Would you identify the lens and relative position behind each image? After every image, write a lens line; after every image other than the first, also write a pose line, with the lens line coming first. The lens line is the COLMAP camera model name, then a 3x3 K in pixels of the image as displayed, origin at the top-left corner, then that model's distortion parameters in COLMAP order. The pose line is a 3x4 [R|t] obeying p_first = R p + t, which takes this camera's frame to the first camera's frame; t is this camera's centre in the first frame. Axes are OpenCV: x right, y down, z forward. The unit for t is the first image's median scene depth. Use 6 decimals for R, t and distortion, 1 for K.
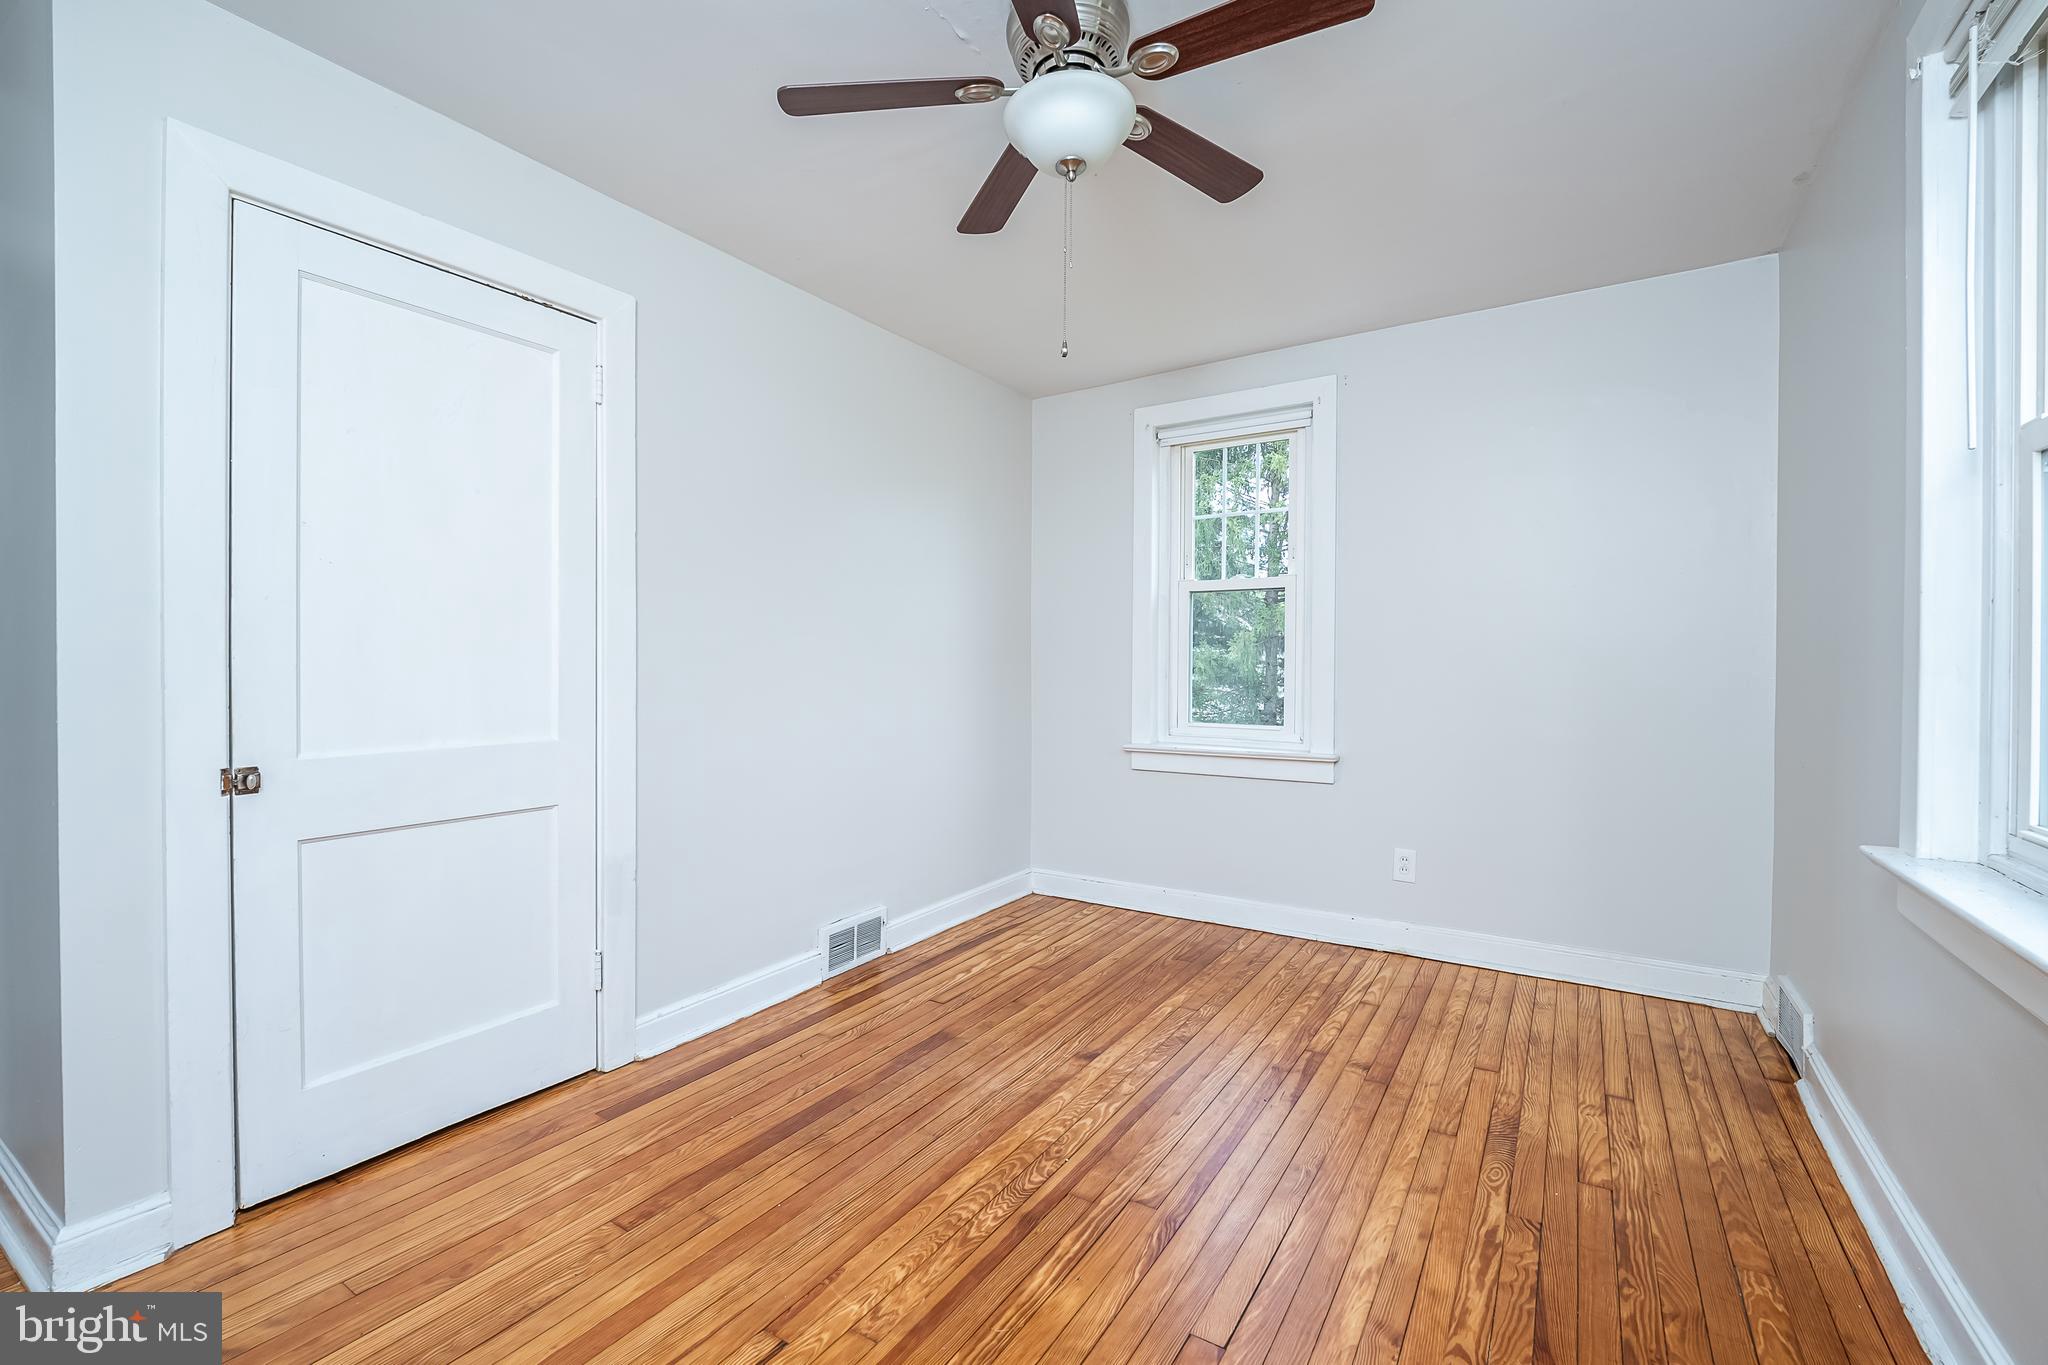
lens RADIAL K [[880.5, 0, 985.9], [0, 880.5, 678.5], [0, 0, 1]] dist [0.002460, -0.008098]
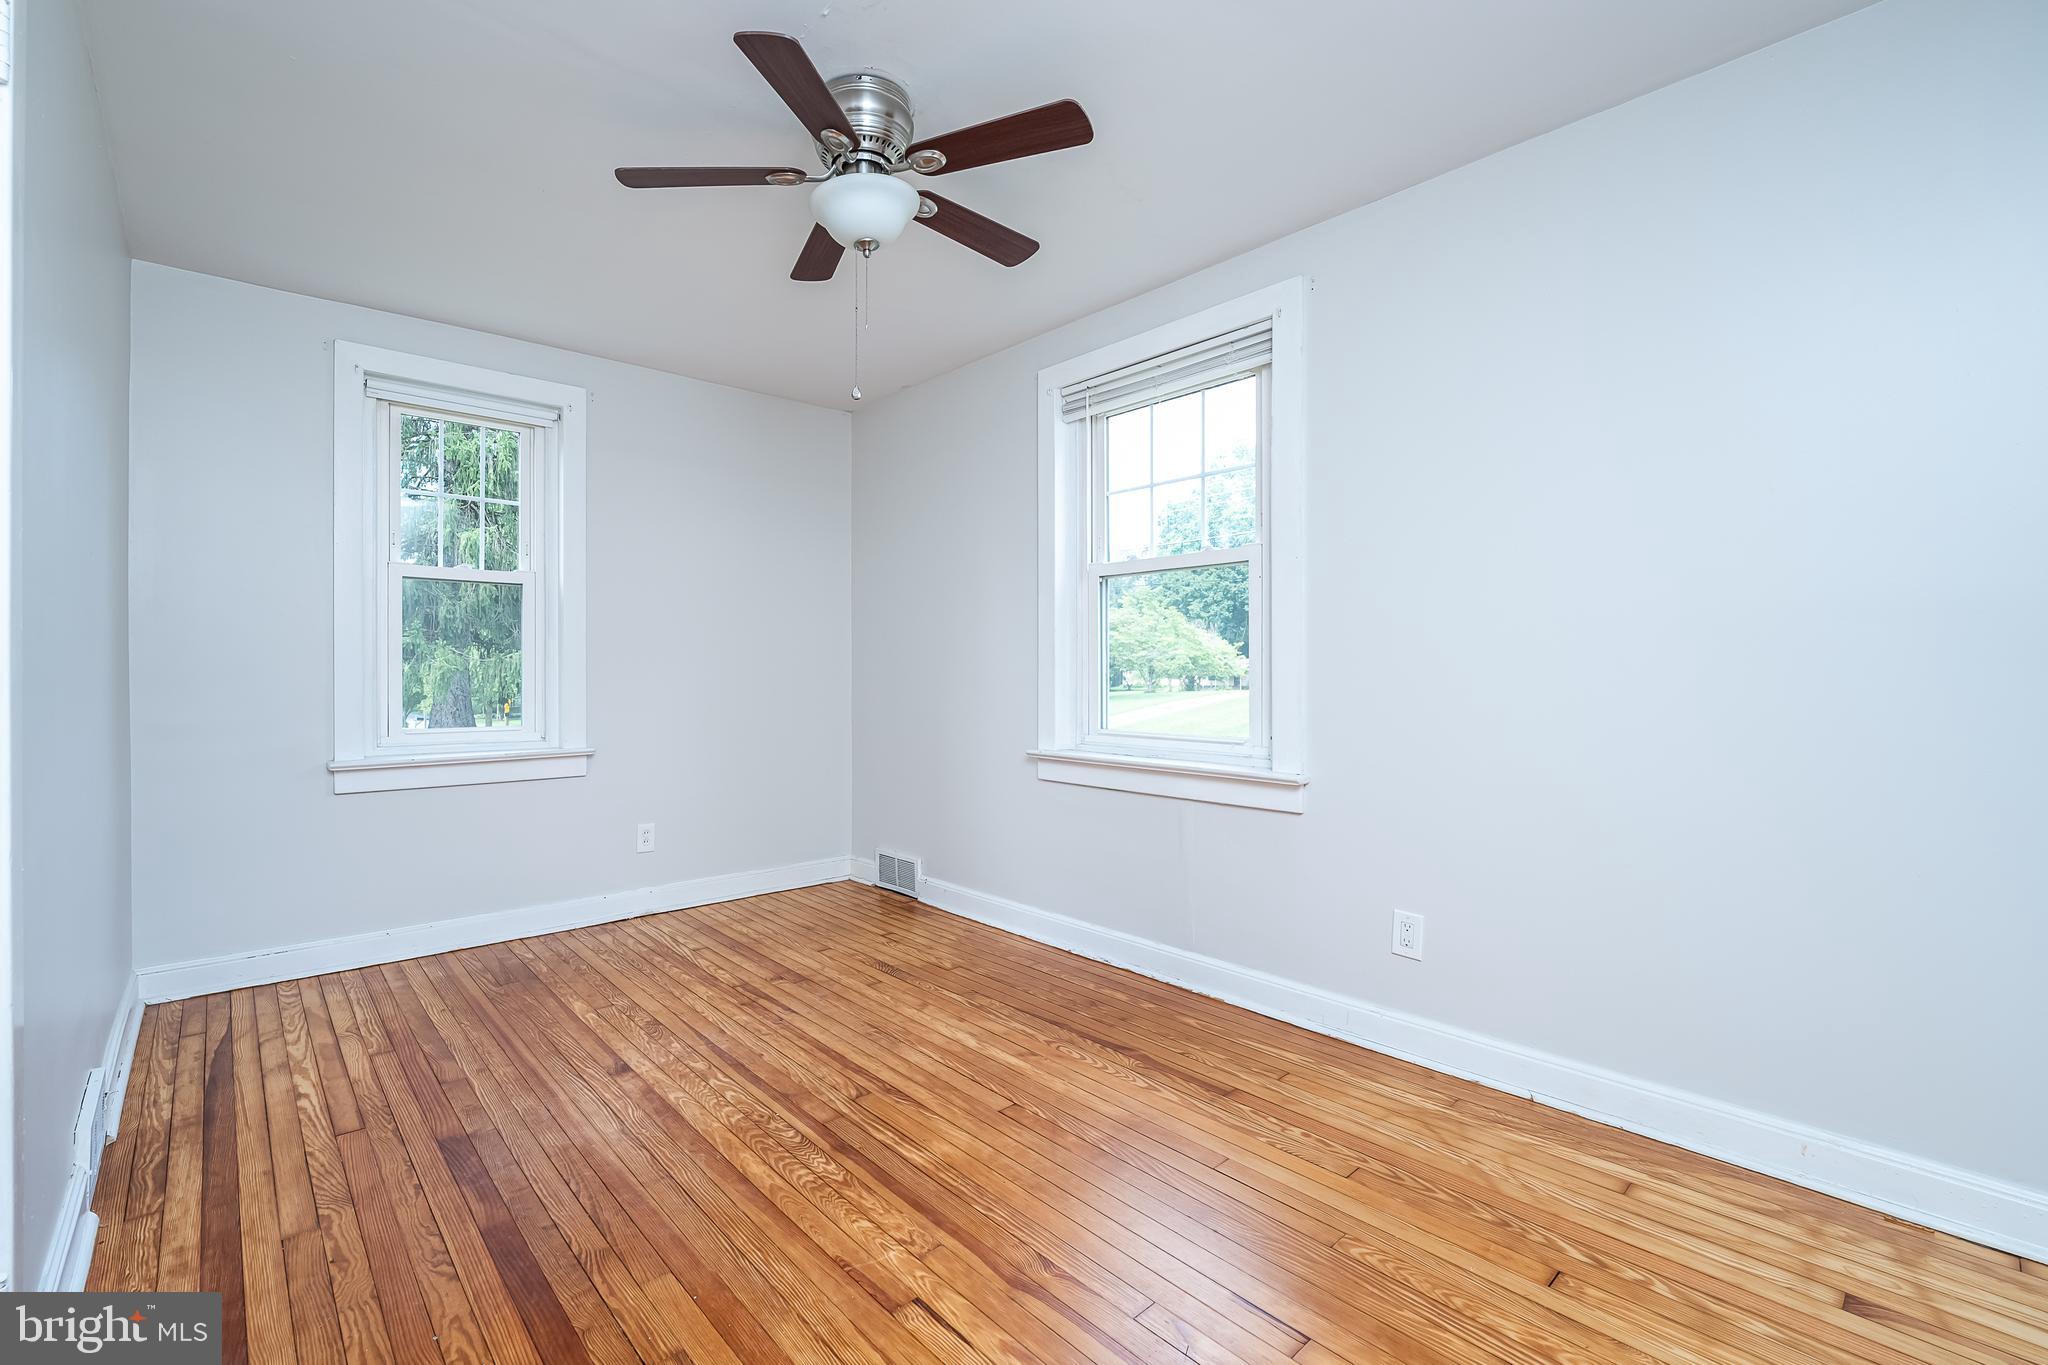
lens RADIAL K [[880.5, 0, 985.9], [0, 880.5, 678.5], [0, 0, 1]] dist [0.002460, -0.008098]
pose [[0.261006, -0.010456, 0.965281, -0.648784], [0.014257, 0.999874, 0.006975, 0.003183], [-0.965232, 0.011941, 0.261122, 0.338248]]
